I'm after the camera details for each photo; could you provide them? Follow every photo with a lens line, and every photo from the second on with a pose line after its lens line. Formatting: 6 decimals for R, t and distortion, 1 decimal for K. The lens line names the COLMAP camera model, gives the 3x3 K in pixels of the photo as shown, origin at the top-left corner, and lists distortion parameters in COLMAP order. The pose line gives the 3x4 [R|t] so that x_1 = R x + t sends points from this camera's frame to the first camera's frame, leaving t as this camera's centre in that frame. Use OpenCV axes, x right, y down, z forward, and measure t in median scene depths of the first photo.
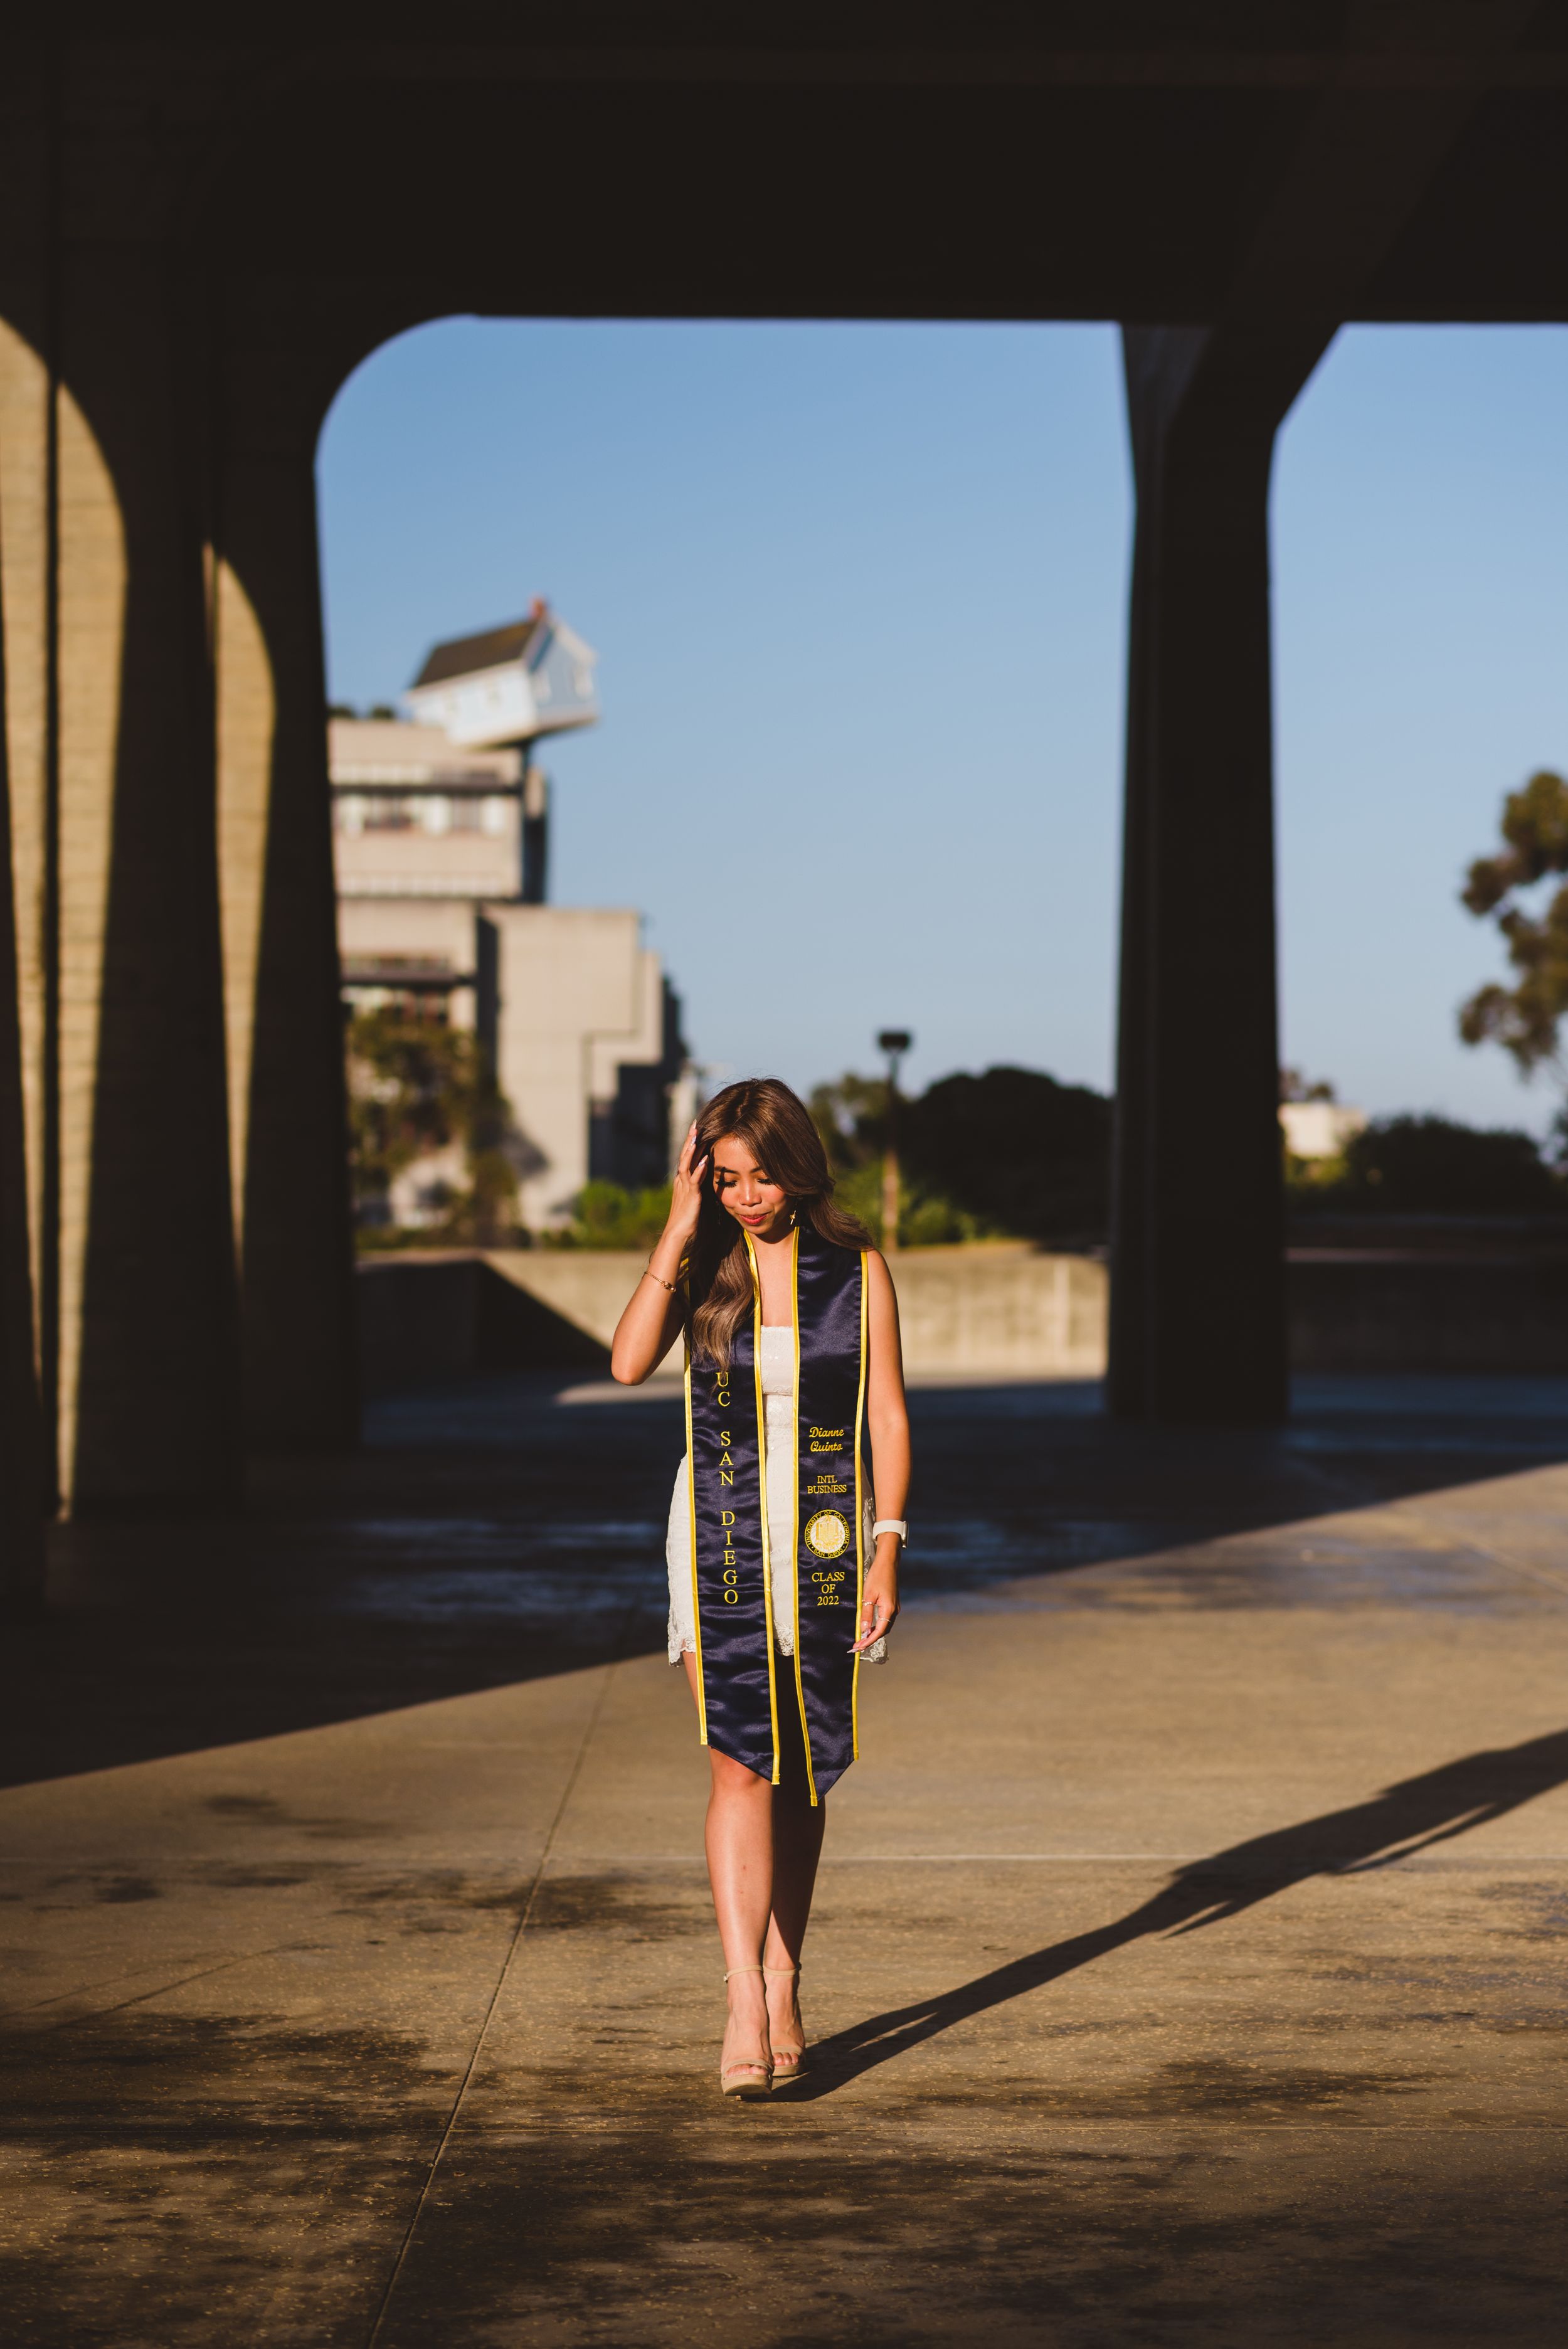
lens RADIAL K [[5629.3, 0, 784.0], [0, 5629.3, 1174.5], [0, 0, 1]] dist [0.023270, 0.135786]
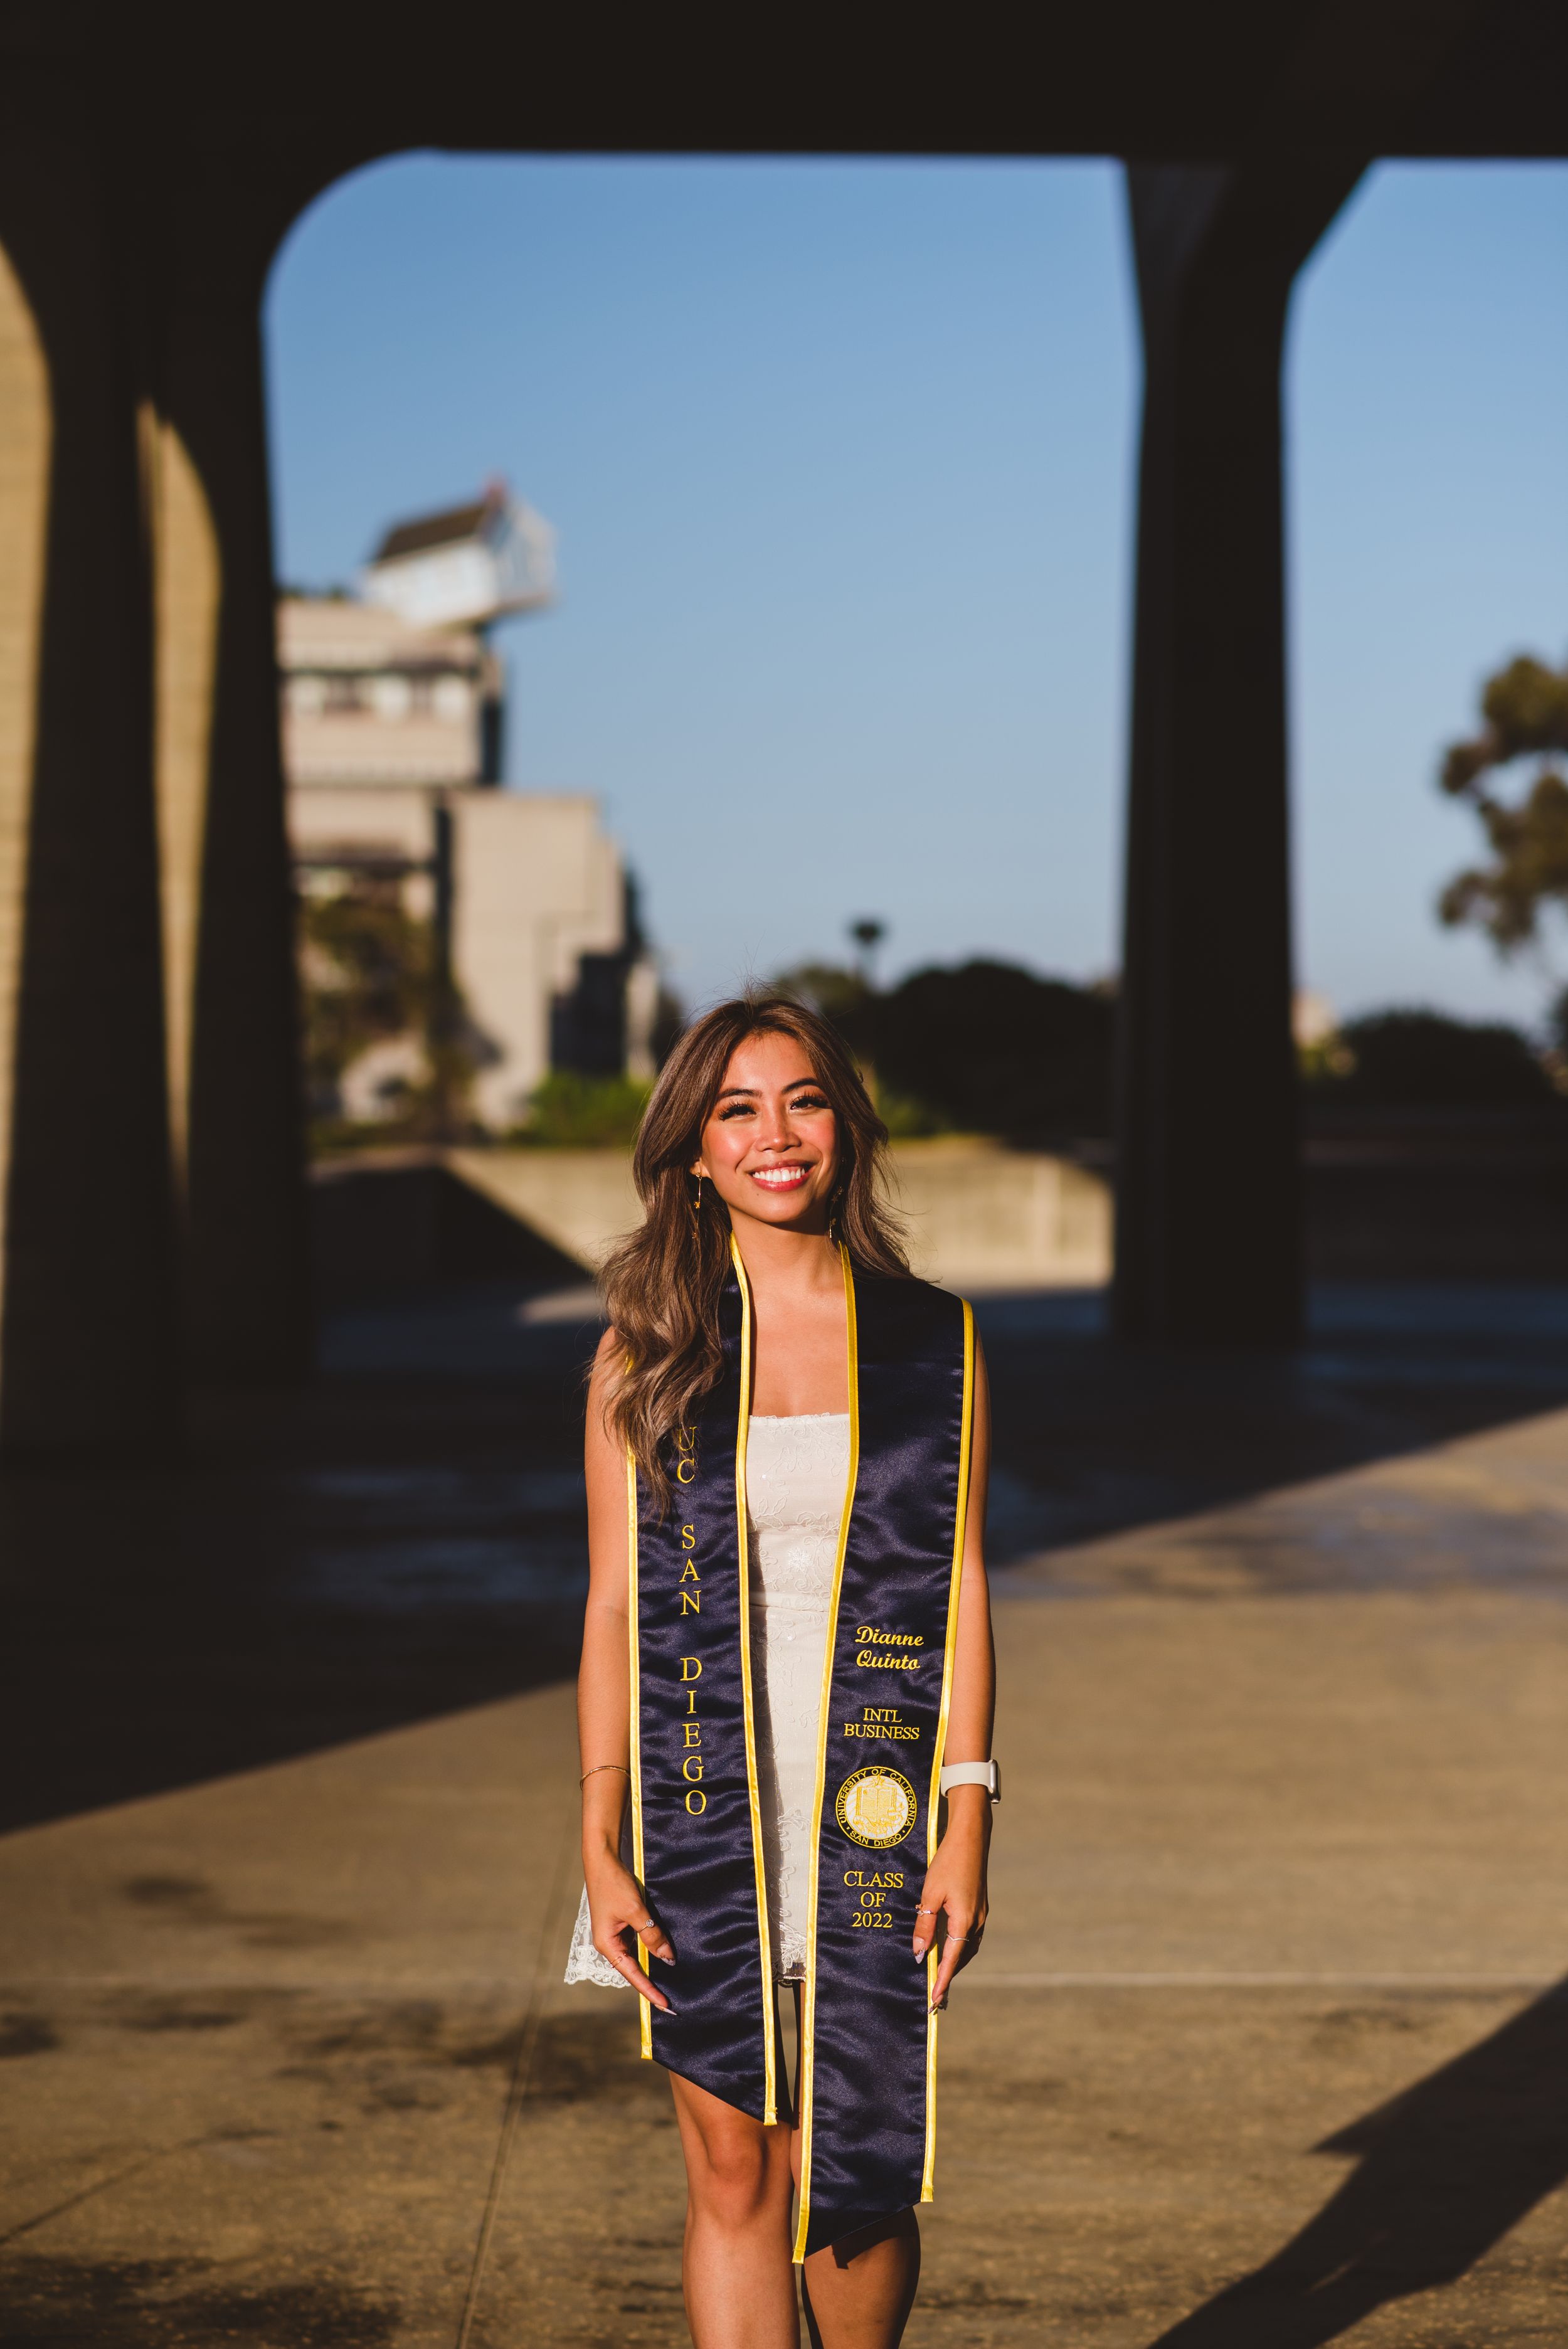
lens RADIAL K [[5379.6, 0, 784.0], [0, 5379.6, 1174.5], [0, 0, 1]] dist [0.006418, 0.326607]
pose [[0.999934, -0.000532, 0.011519, -0.016068], [0.000257, 0.999716, 0.023838, -0.012023], [-0.011528, -0.023834, 0.999649, 0.226804]]
